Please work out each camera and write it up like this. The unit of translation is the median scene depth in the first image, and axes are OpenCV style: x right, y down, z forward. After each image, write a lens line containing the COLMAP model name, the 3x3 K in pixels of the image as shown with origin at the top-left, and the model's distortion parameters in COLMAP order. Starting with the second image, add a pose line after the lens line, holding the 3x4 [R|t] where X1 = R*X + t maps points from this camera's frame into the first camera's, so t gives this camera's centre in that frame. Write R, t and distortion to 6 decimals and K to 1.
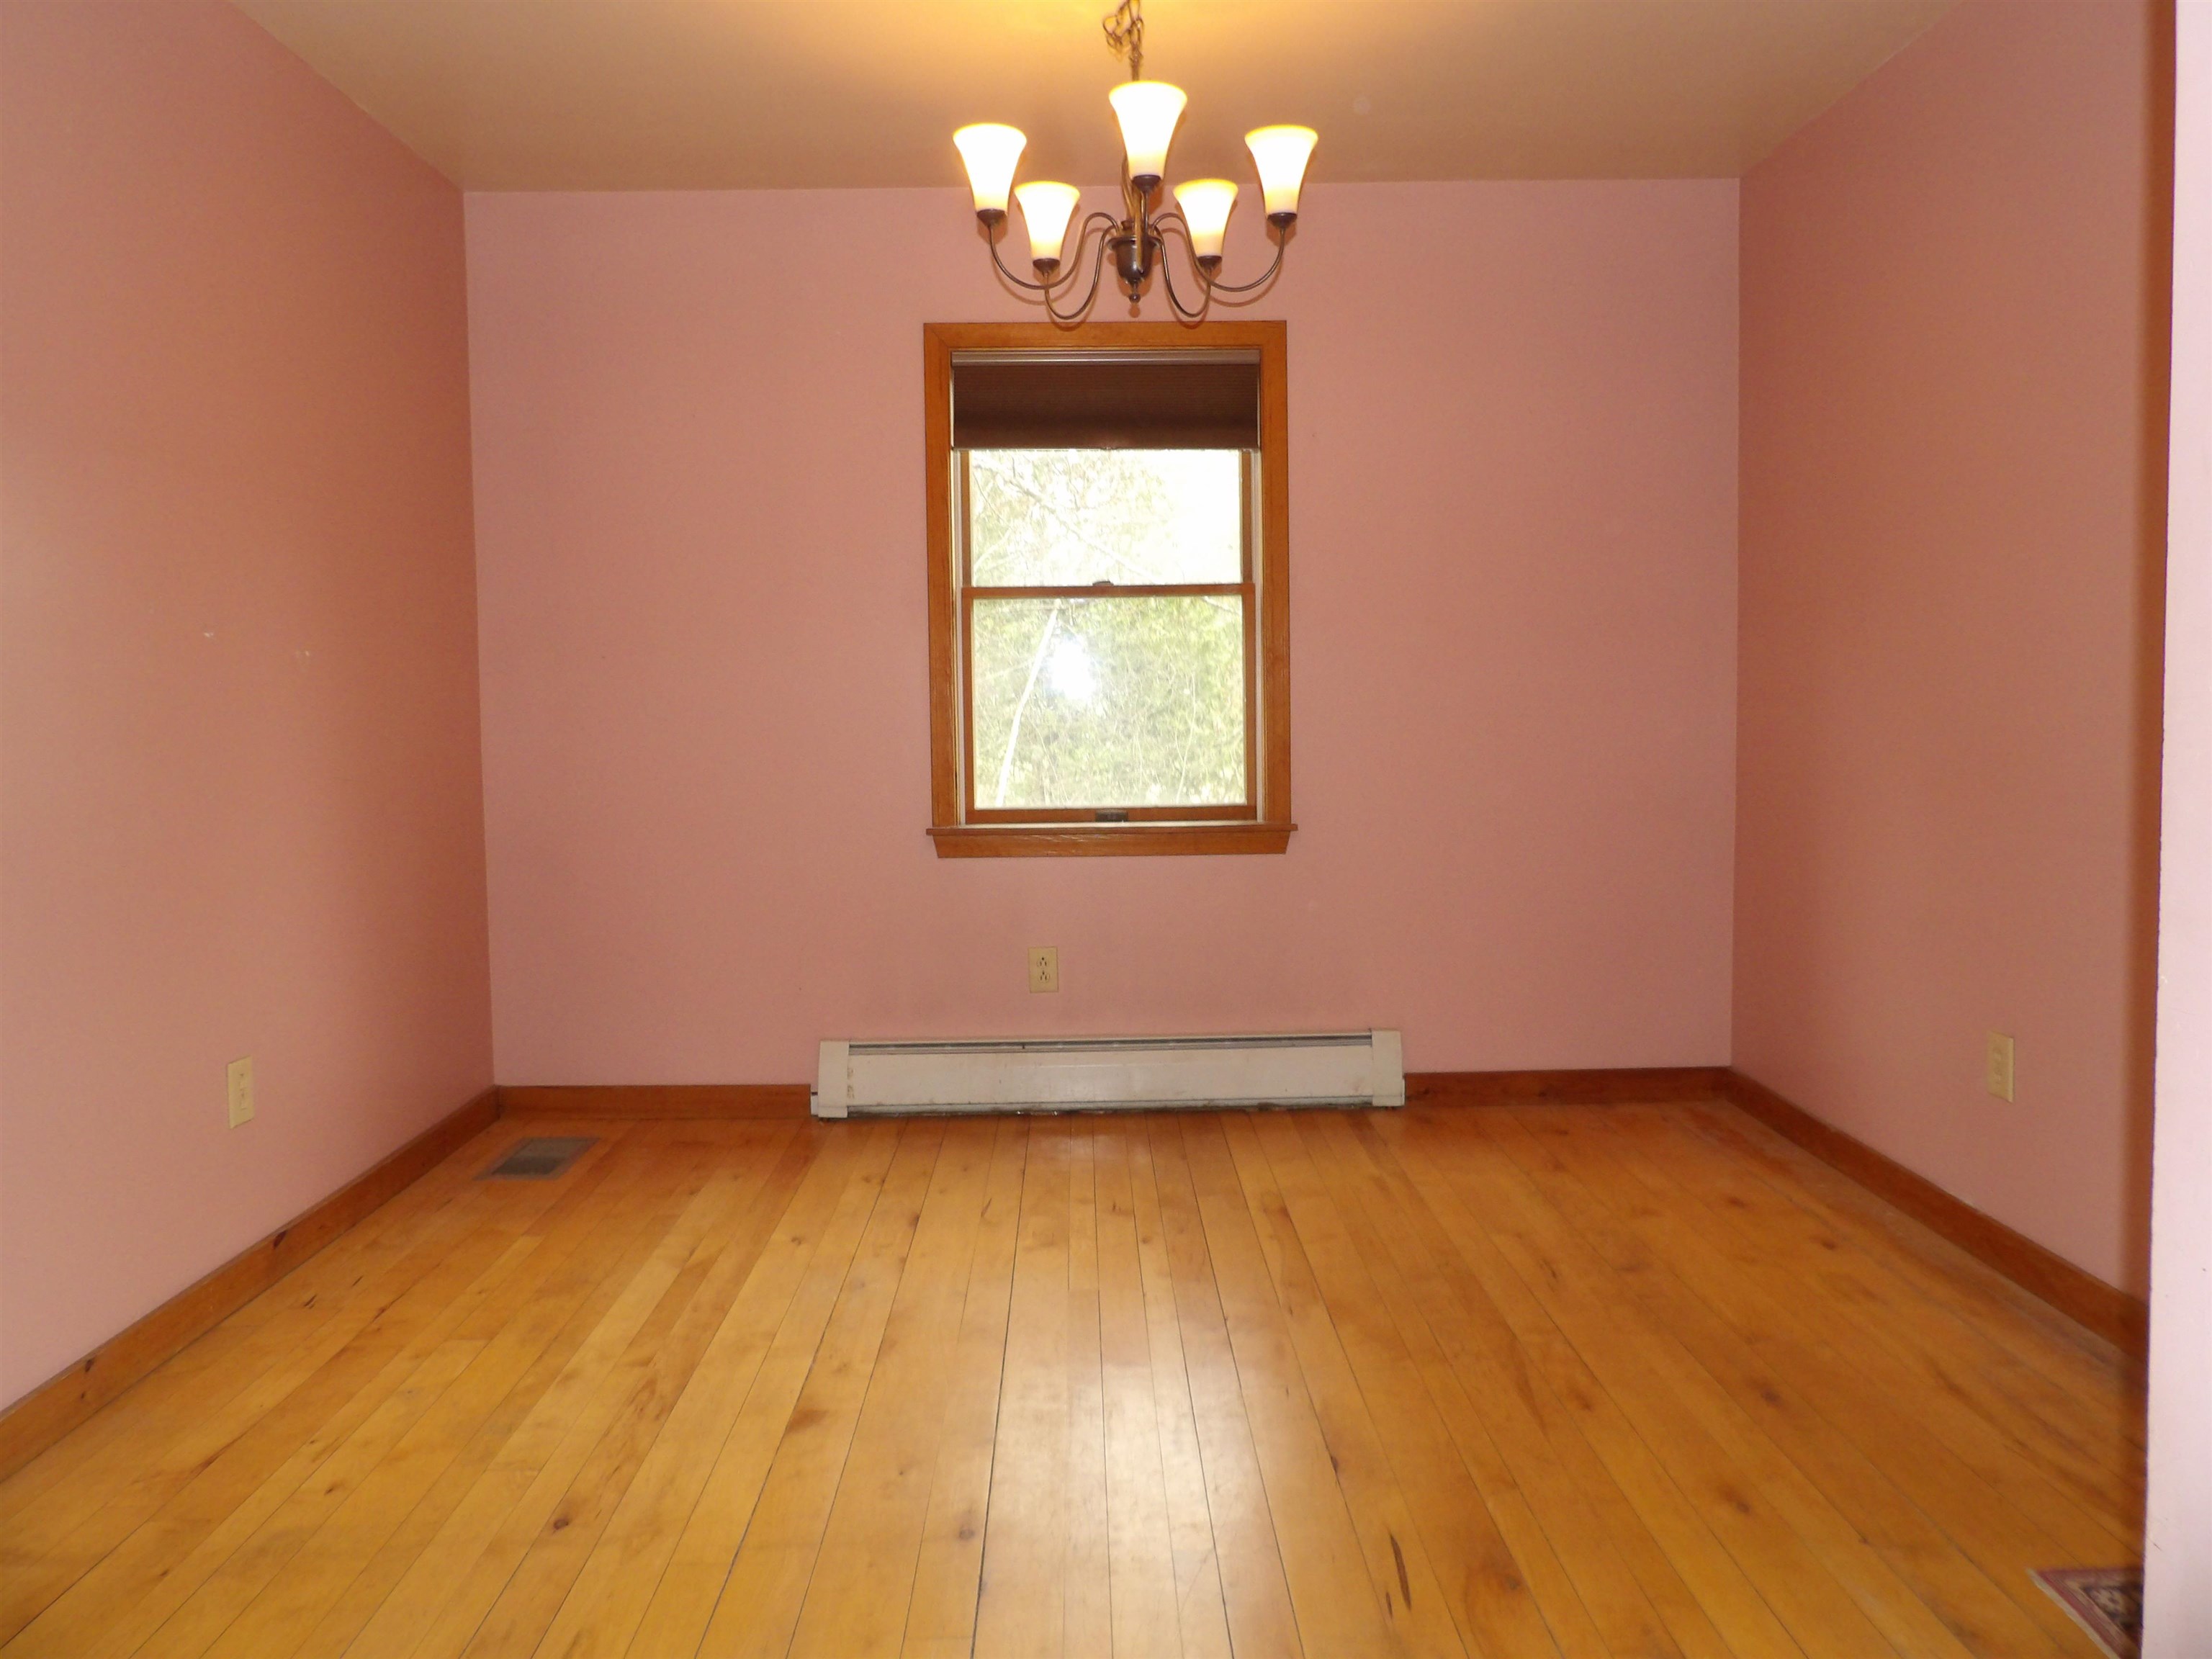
lens RADIAL K [[1572.1, 0, 1090.7], [0, 1572.1, 796.7], [0, 0, 1]] dist [-0.059423, 0.075532]
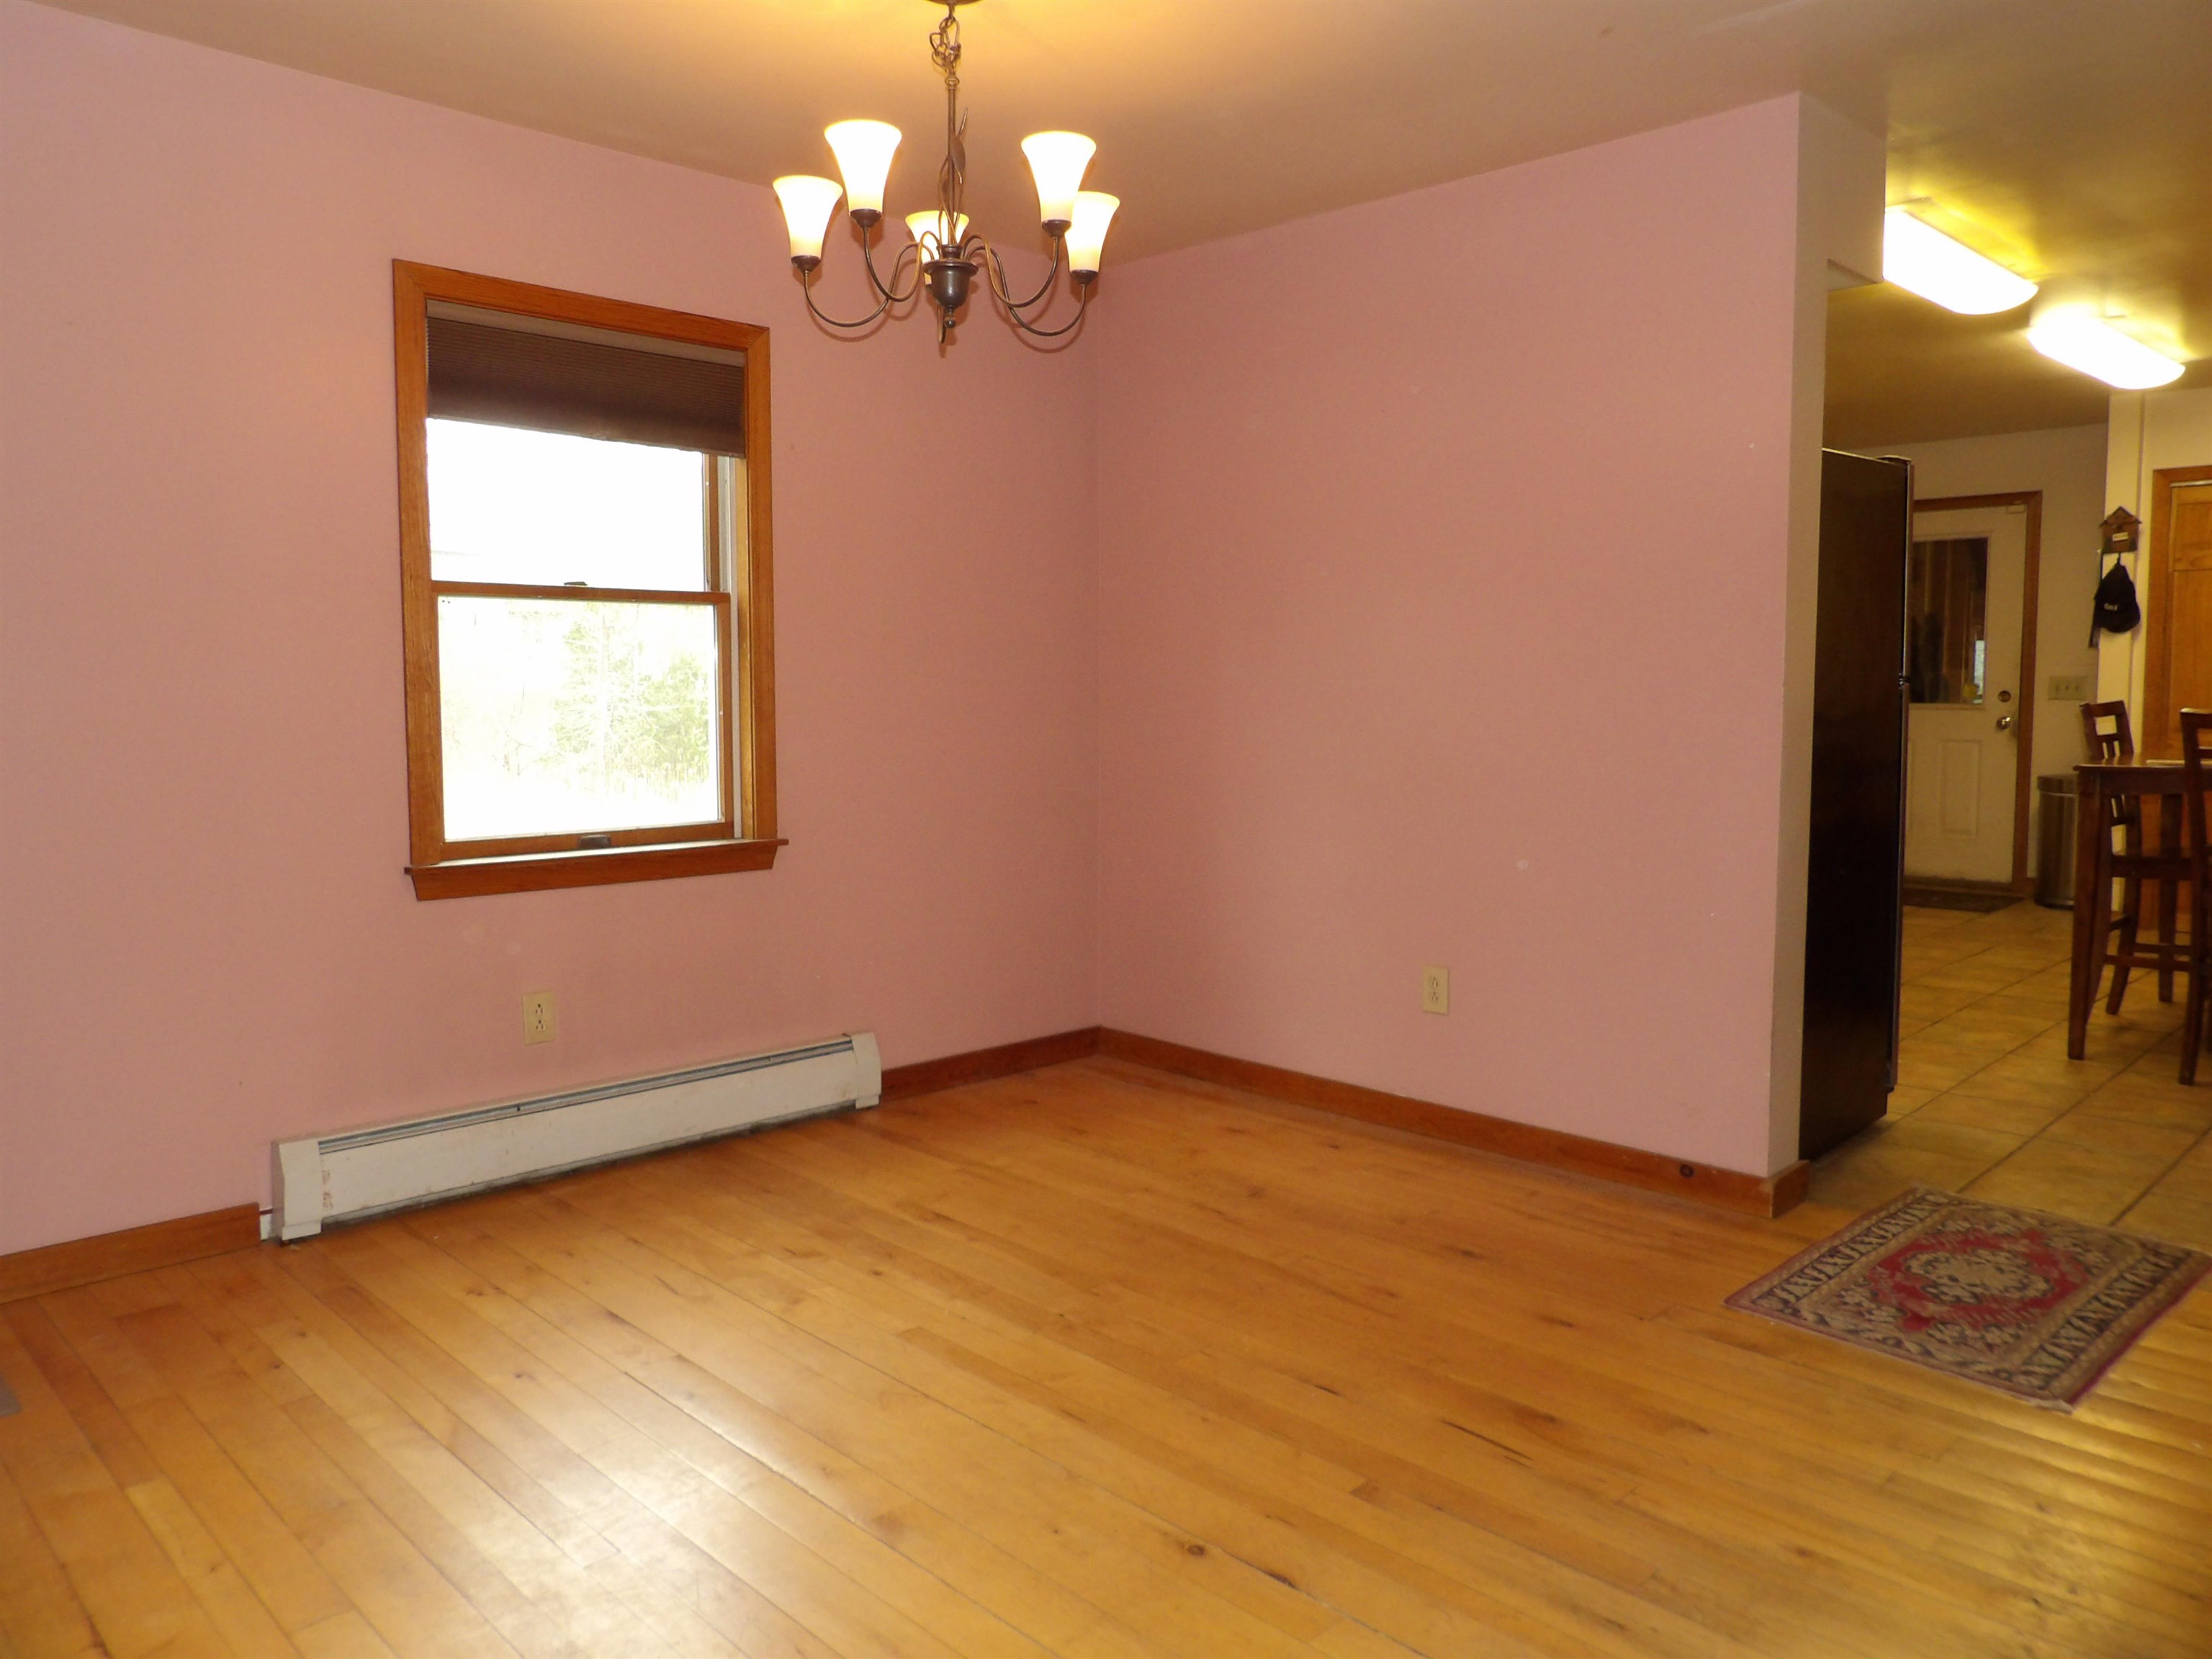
lens RADIAL K [[1573.5, 0, 1081.3], [0, 1573.5, 795.4], [0, 0, 1]] dist [-0.068053, 0.086160]
pose [[0.720664, -0.033030, 0.692497, -0.421365], [0.026649, 0.999446, 0.019938, -0.025227], [-0.692772, 0.004086, 0.721145, 0.155352]]
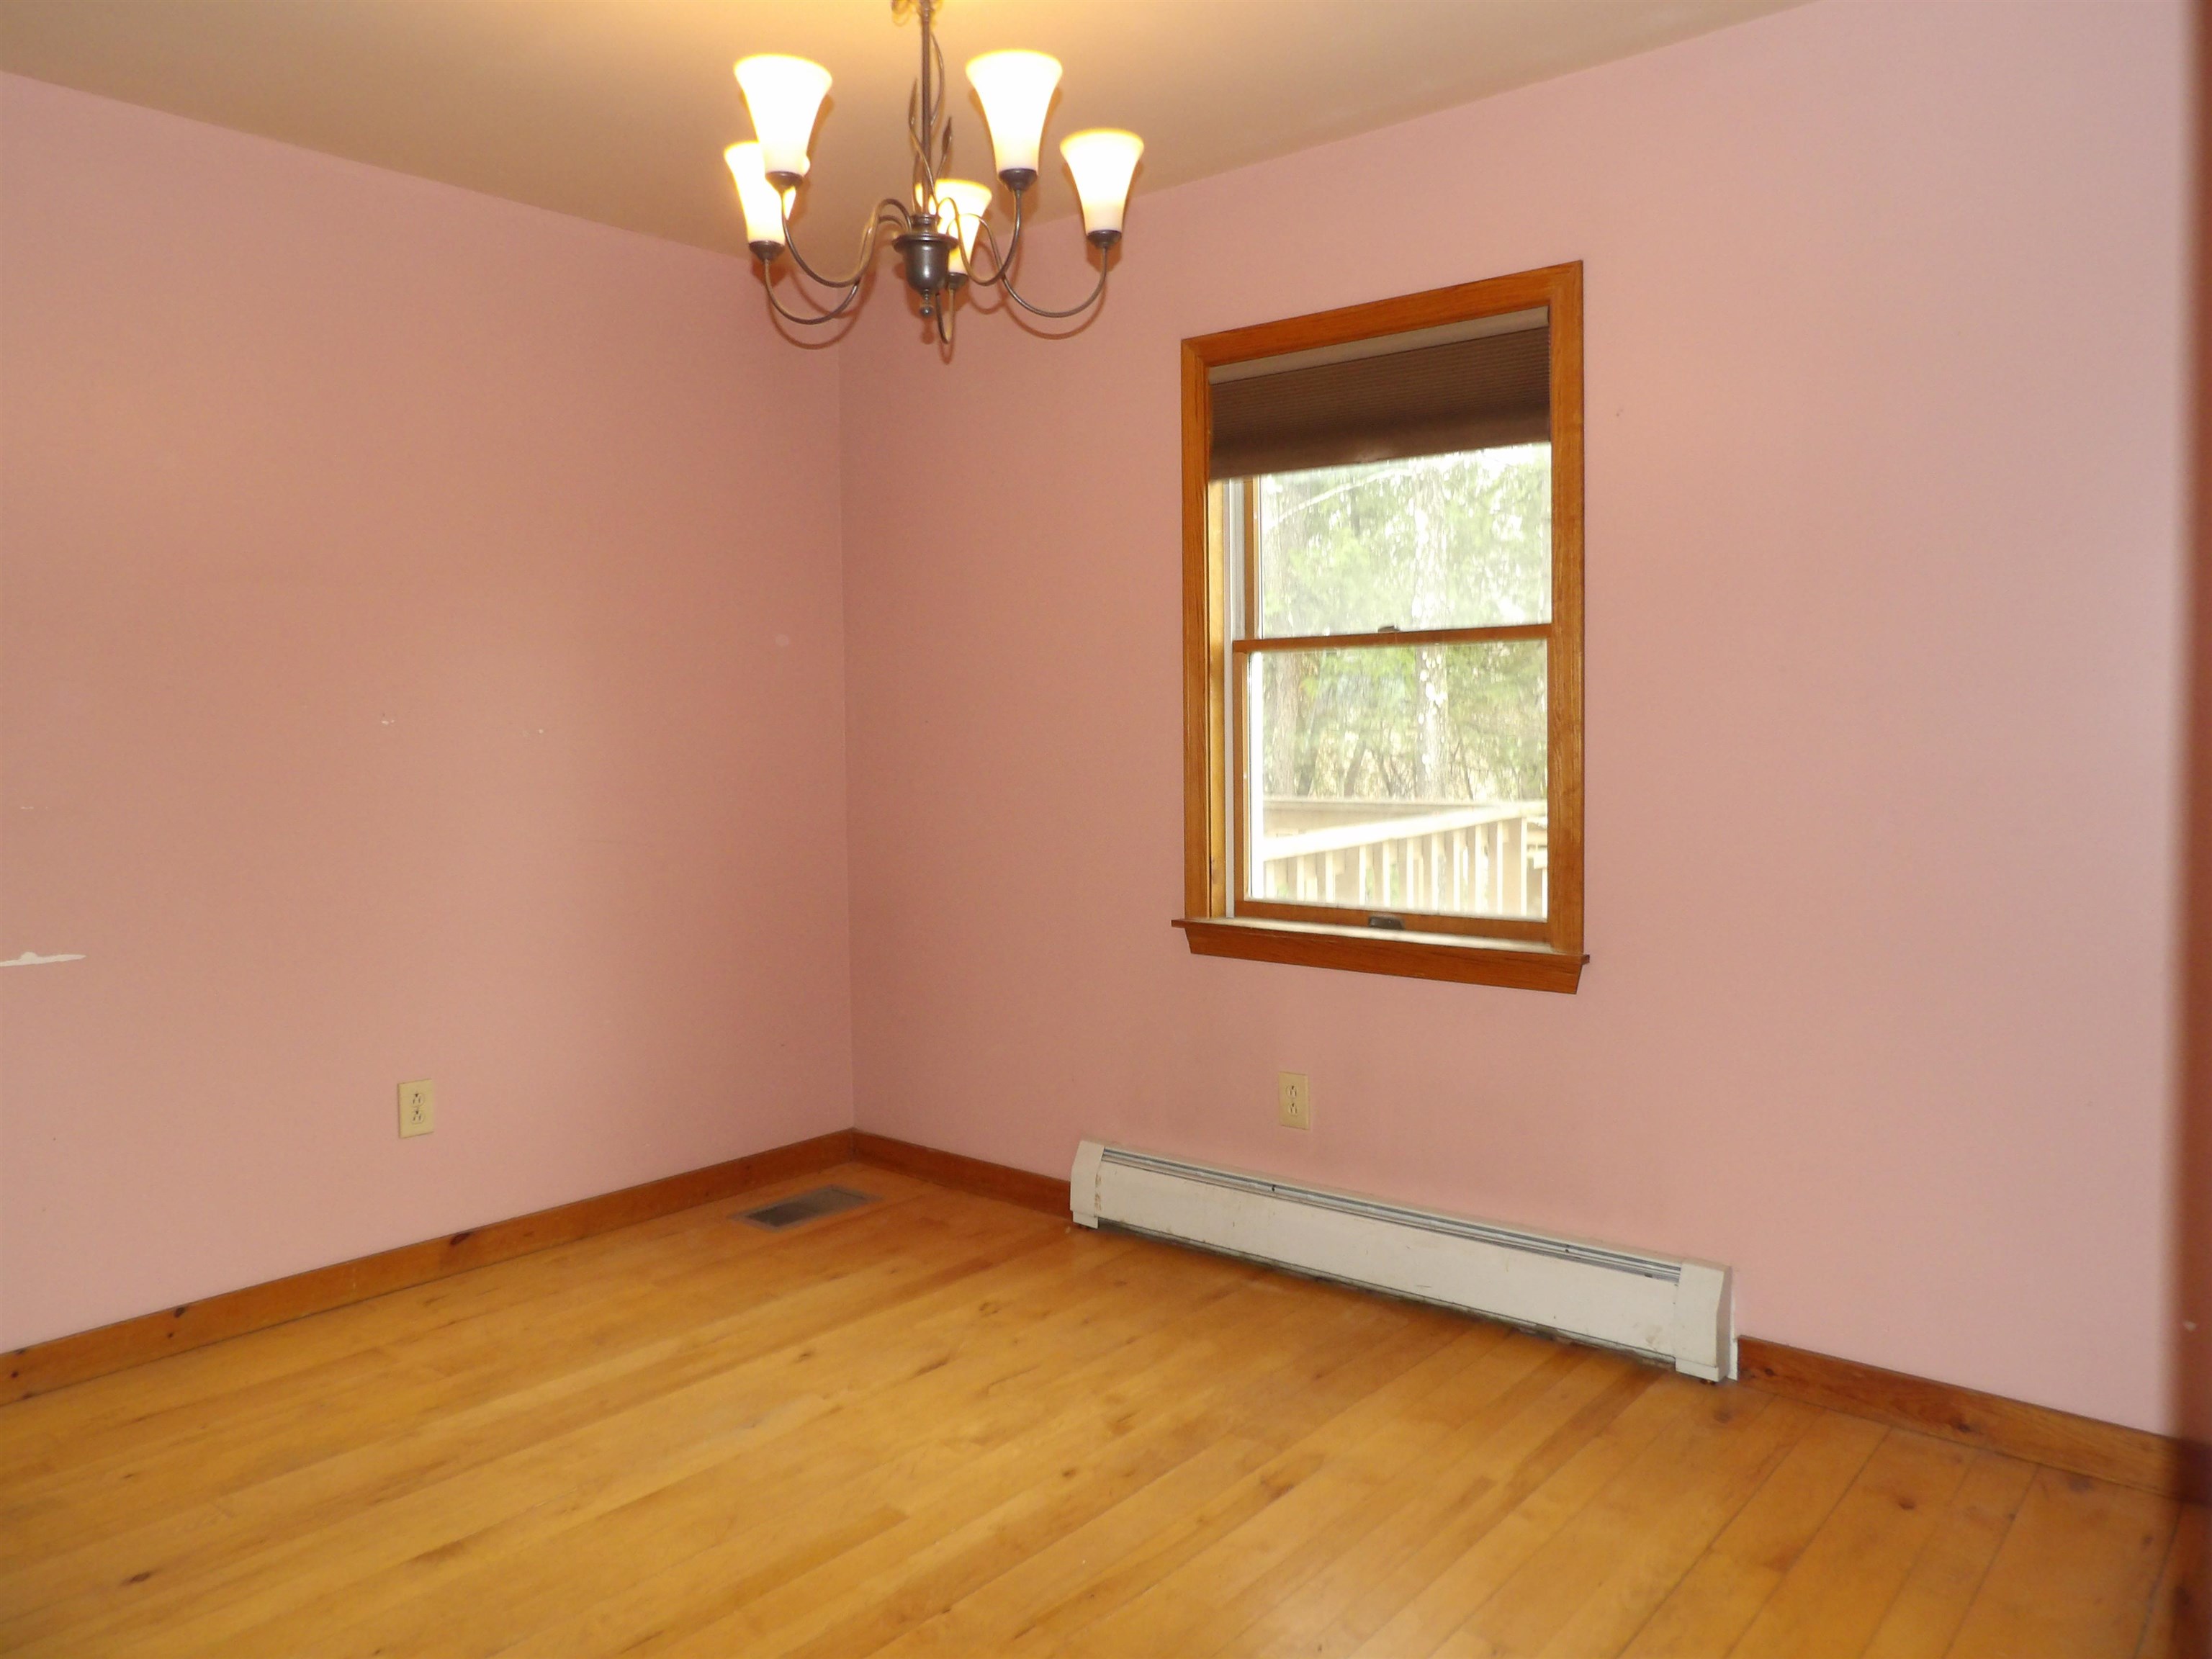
lens RADIAL K [[1573.5, 0, 1081.3], [0, 1573.5, 795.4], [0, 0, 1]] dist [-0.068053, 0.086160]
pose [[0.755642, 0.033145, -0.654146, 0.426243], [-0.036376, 0.999301, 0.008614, -0.054213], [0.653974, 0.017287, 0.756319, 0.304442]]
